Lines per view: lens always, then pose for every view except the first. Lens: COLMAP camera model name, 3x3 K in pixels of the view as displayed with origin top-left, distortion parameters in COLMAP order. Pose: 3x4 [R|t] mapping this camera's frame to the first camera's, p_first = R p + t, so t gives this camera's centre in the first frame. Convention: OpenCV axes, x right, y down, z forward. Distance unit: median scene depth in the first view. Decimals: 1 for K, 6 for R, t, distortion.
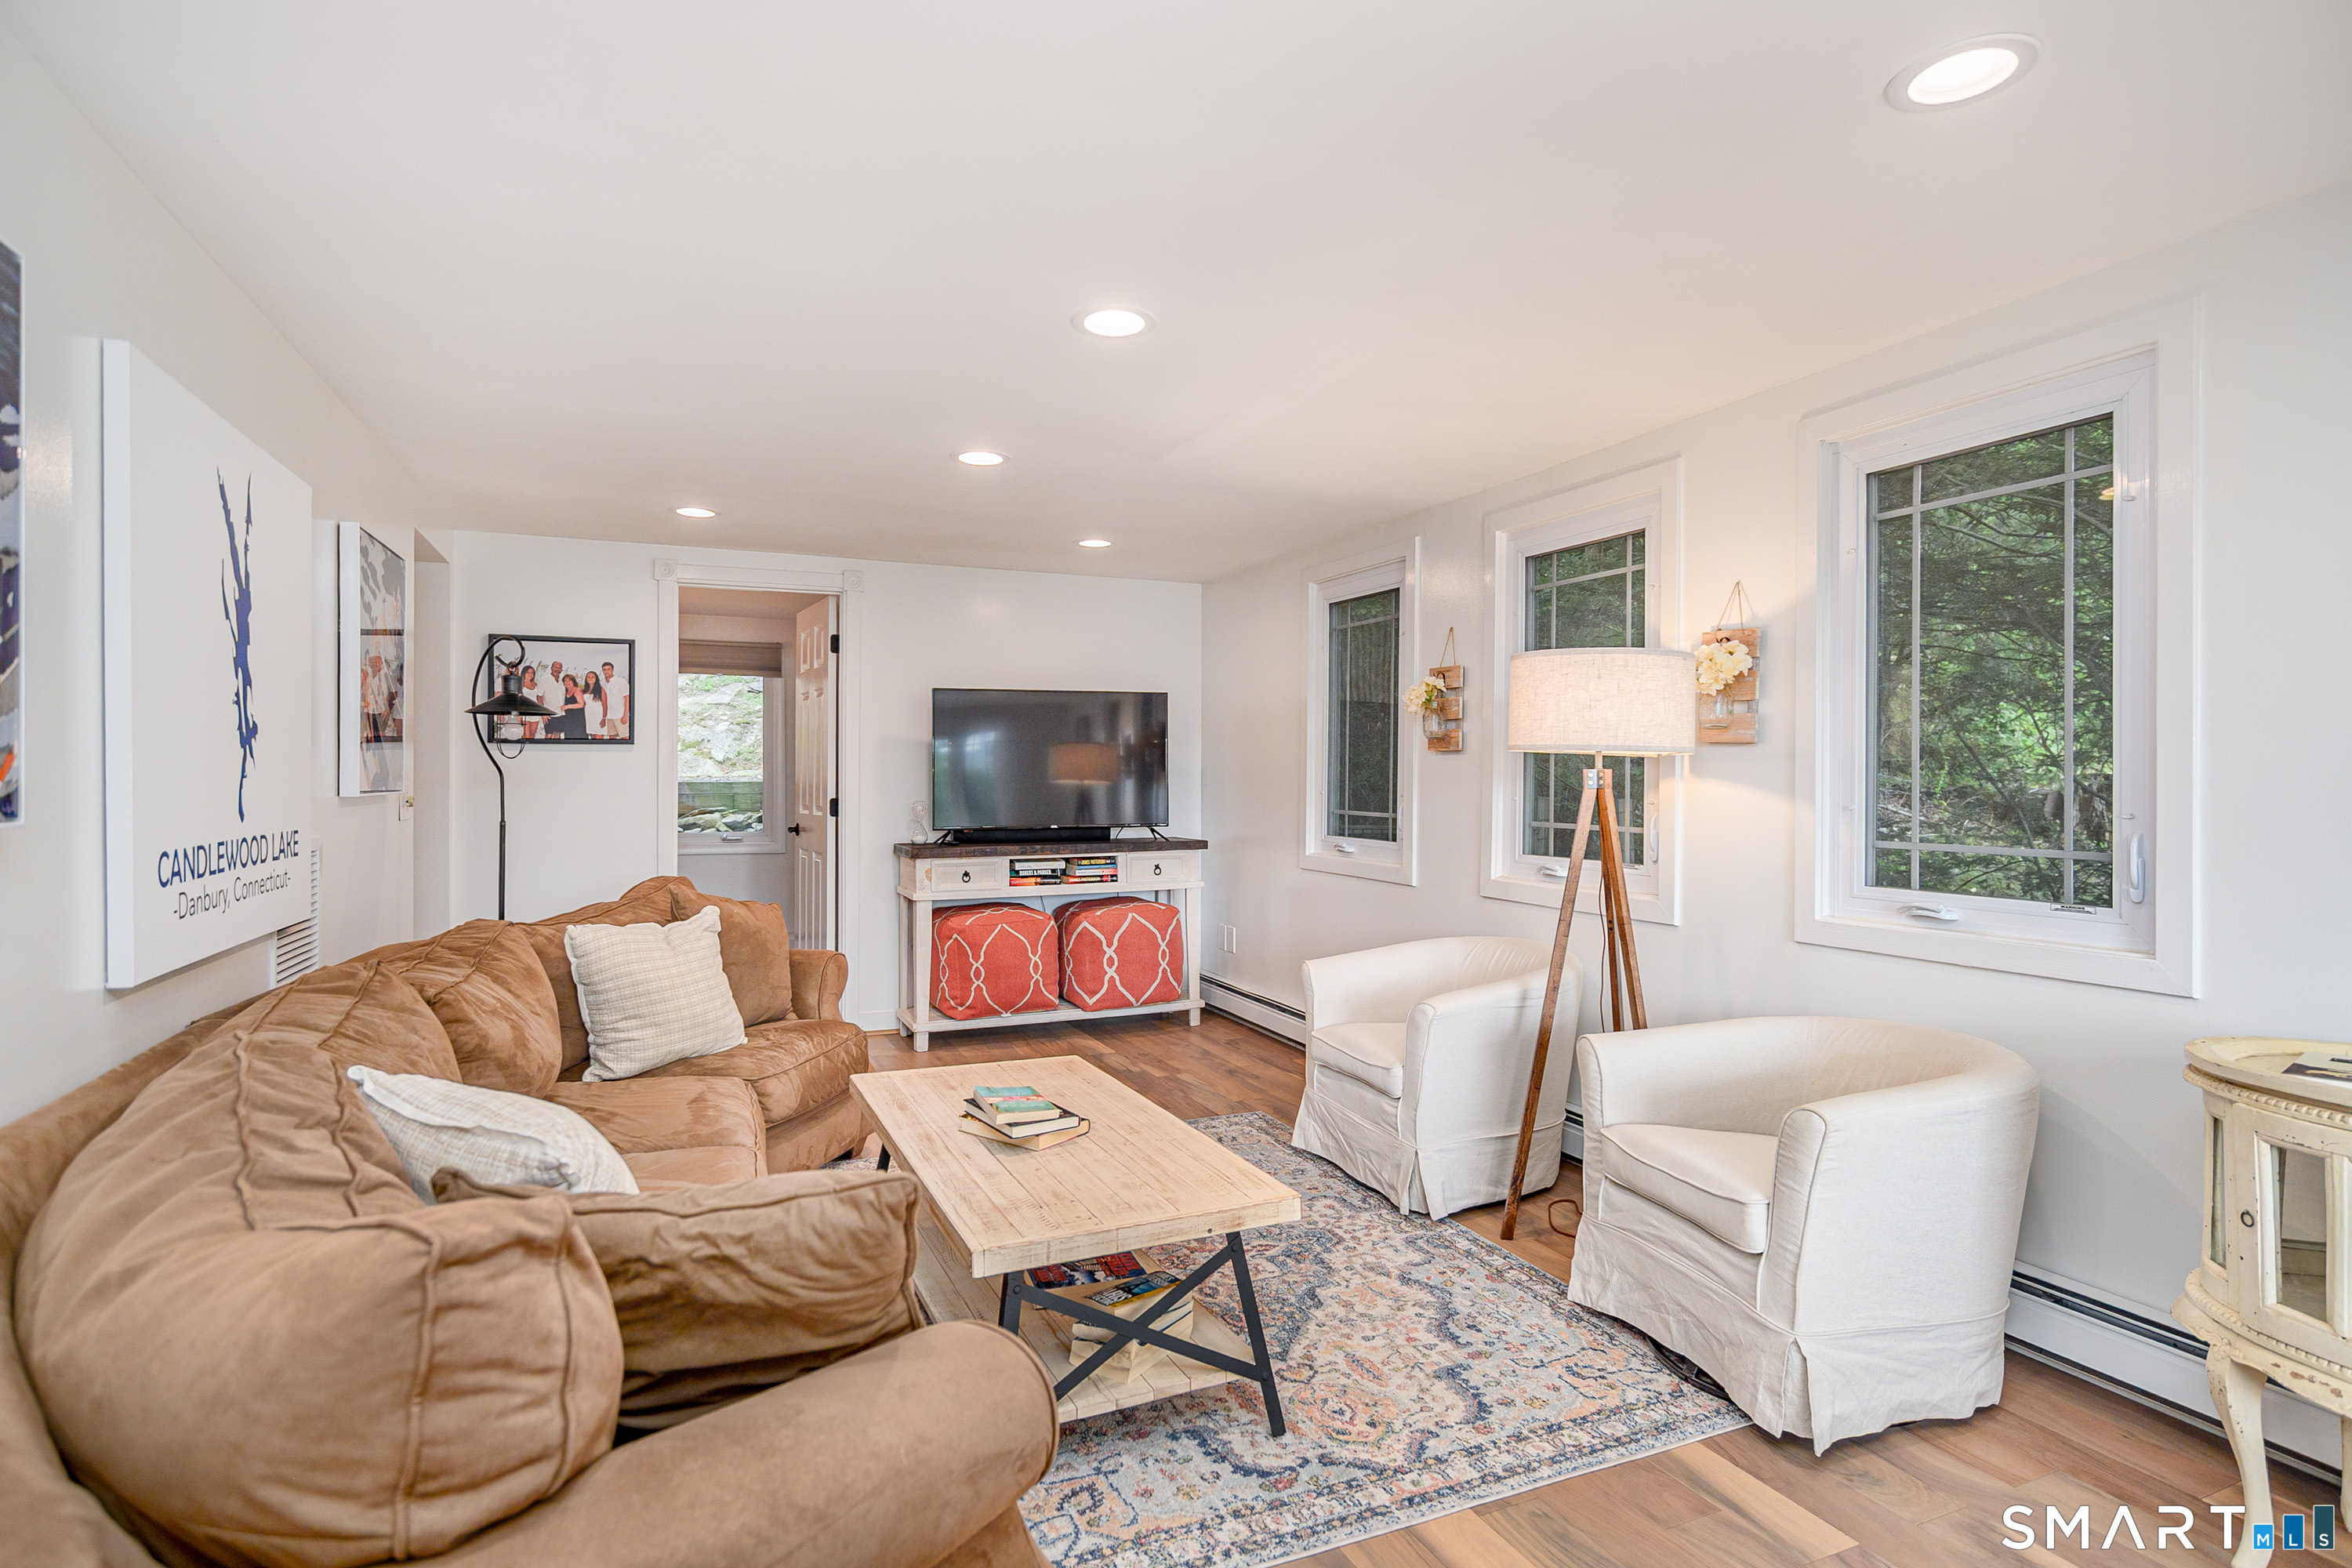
lens RADIAL K [[1194.1, 0, 1165.5], [0, 1194.1, 782.7], [0, 0, 1]] dist [-0.002380, 0.000864]
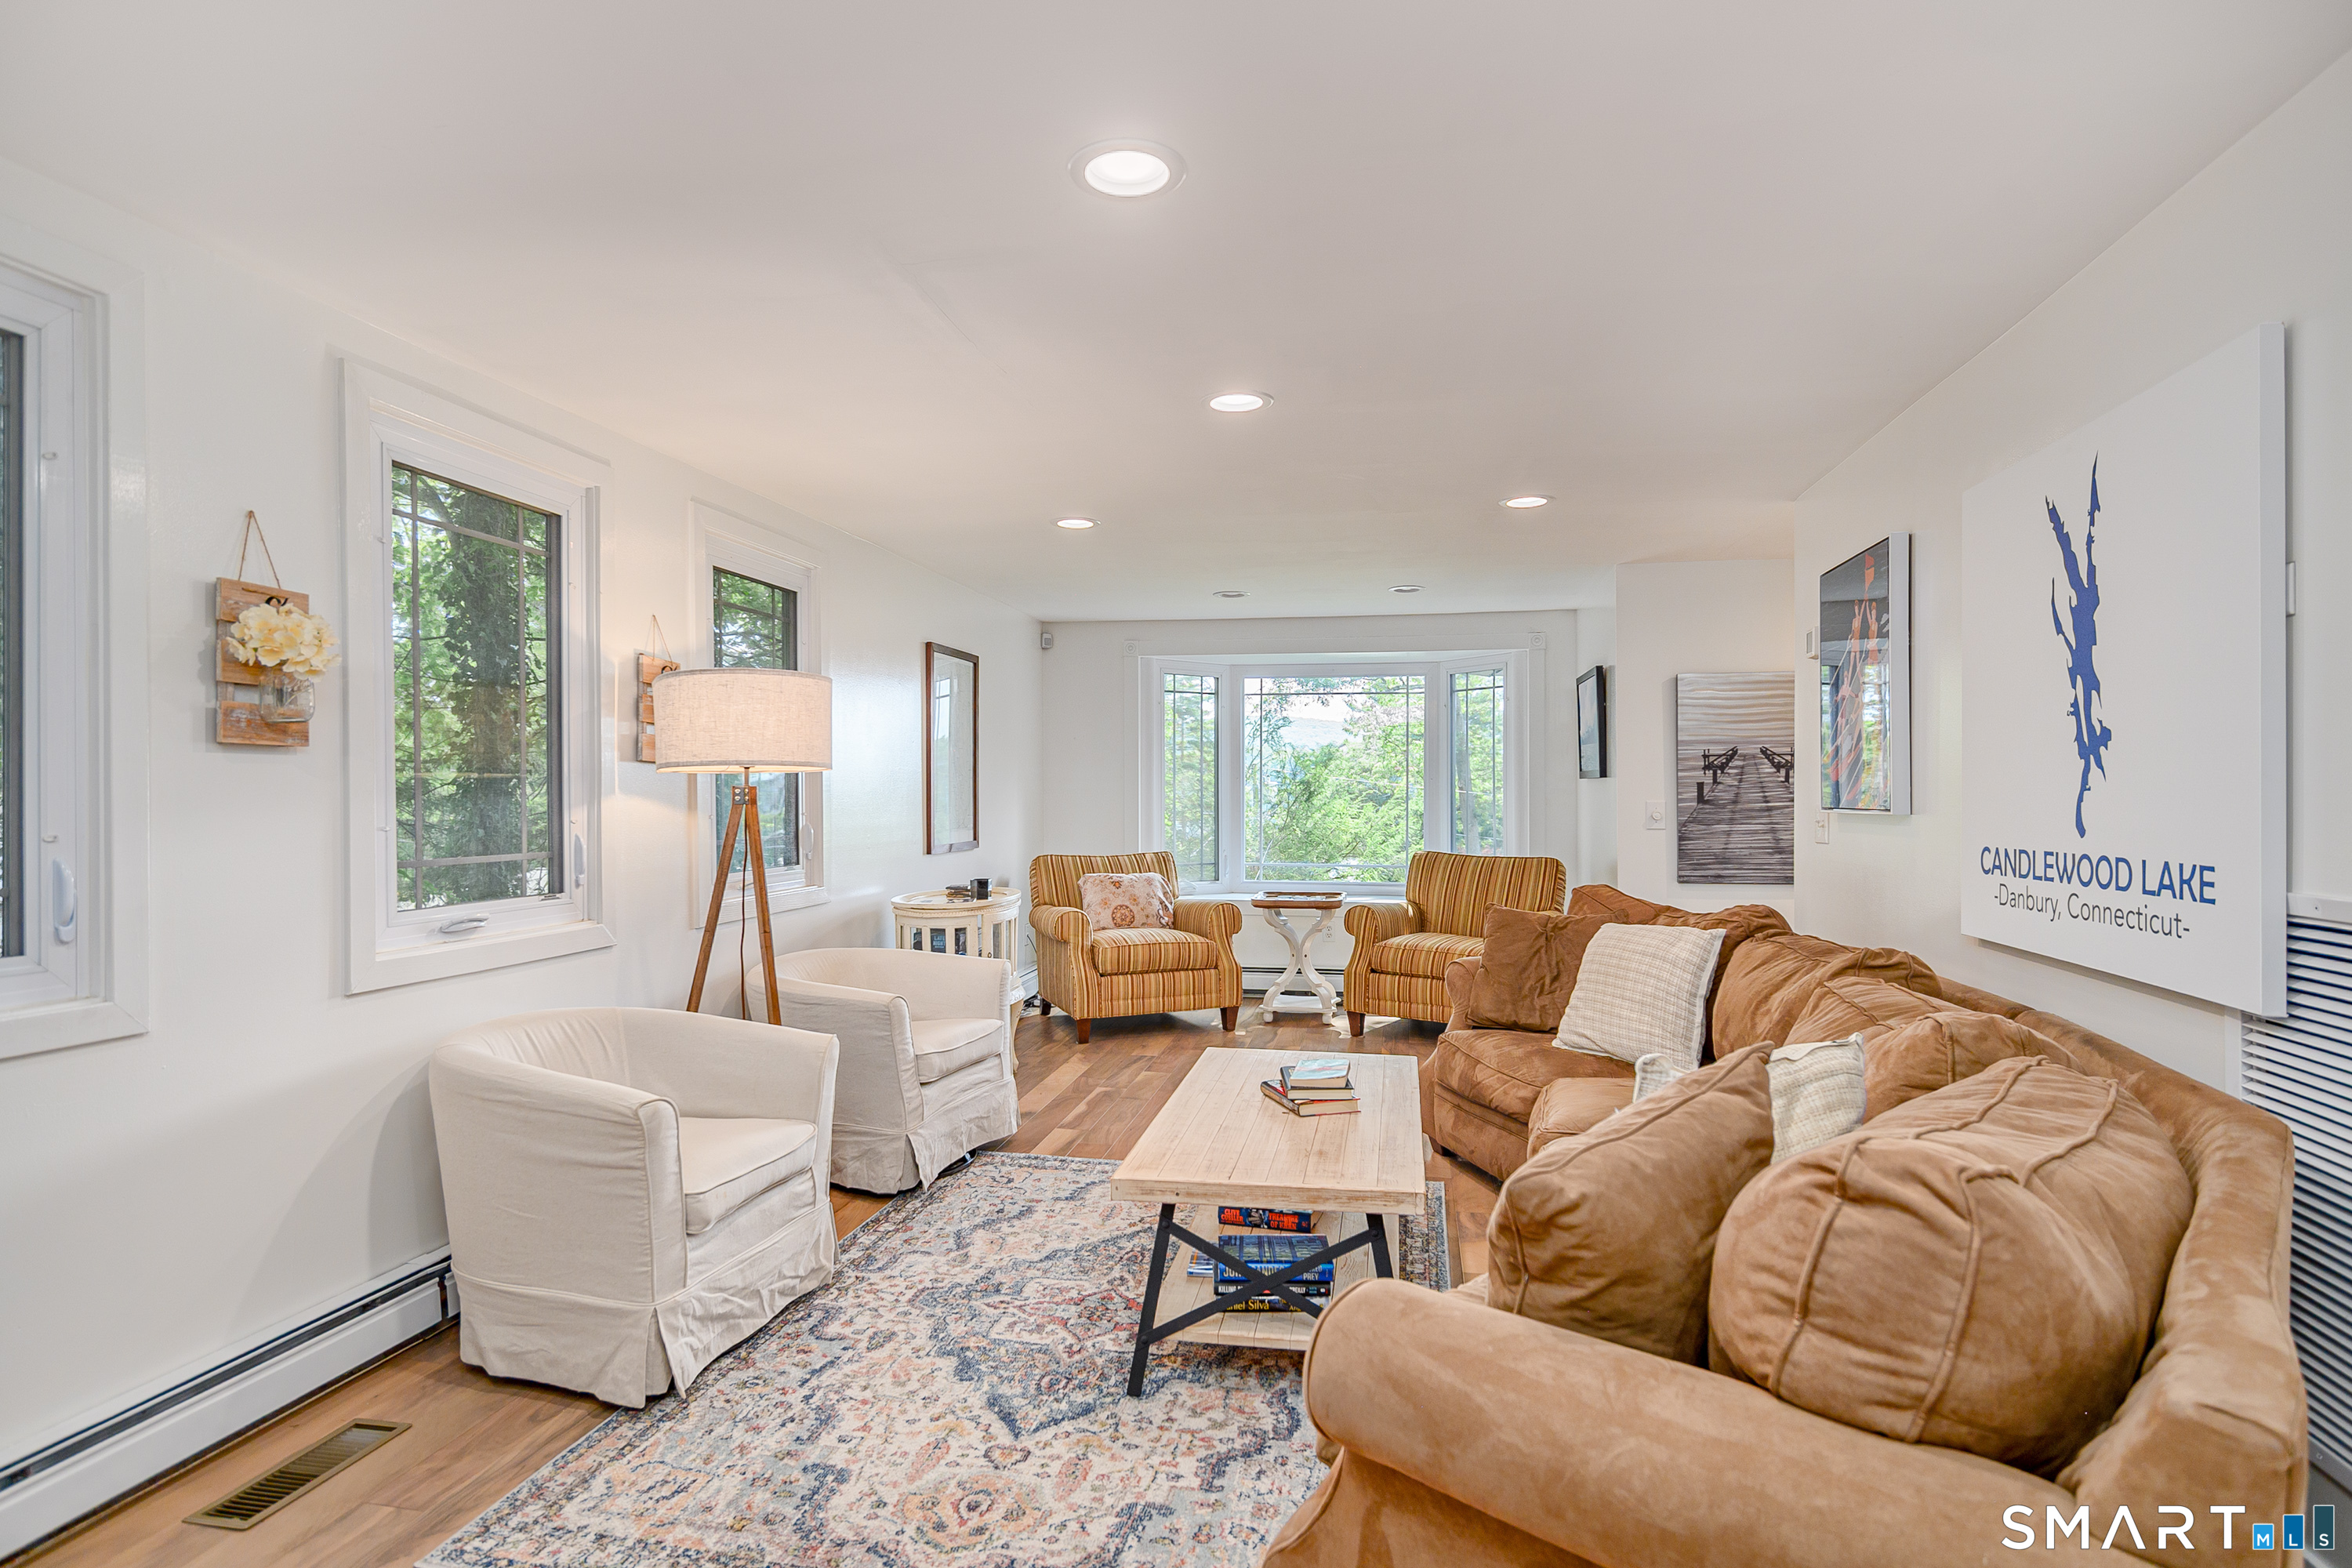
lens RADIAL K [[1194.1, 0, 1163.3], [0, 1194.1, 788.8], [0, 0, 1]] dist [-0.002380, 0.000864]
pose [[-0.819933, 0.005246, 0.572436, -0.683729], [0.006326, 0.999980, -0.000104, -0.009417], [-0.572425, 0.003536, -0.819949, 2.087816]]
